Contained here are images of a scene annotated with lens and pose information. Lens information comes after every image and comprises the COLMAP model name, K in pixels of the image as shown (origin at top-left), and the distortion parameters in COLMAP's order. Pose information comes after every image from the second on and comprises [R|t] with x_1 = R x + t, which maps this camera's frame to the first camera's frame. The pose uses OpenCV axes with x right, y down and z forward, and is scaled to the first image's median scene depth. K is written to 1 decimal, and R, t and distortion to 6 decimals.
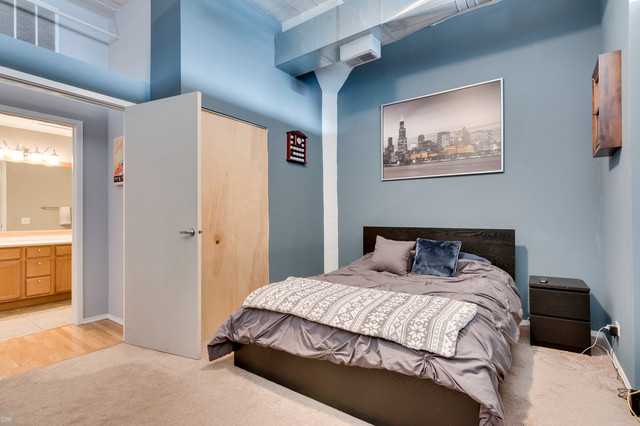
lens RADIAL K [[309.8, 0, 321.2], [0, 309.8, 214.3], [0, 0, 1]] dist [0.001804, 0.001362]
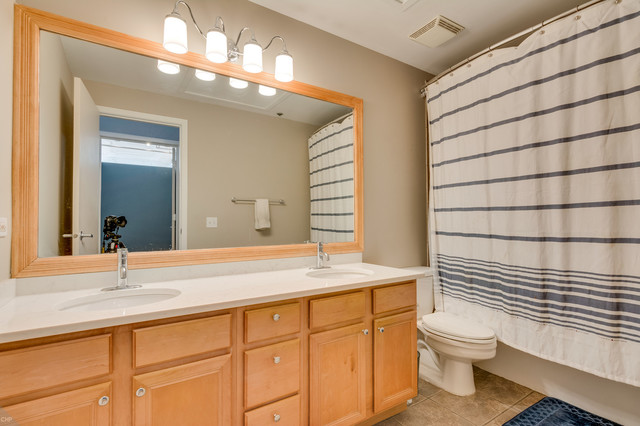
lens RADIAL K [[309.8, 0, 318.1], [0, 309.8, 215.5], [0, 0, 1]] dist [0.001804, 0.001362]
pose [[0.928383, -0.003150, -0.371611, -0.948406], [0.001195, 0.999984, -0.005492, 0.020694], [0.371623, 0.004655, 0.928372, 0.917013]]
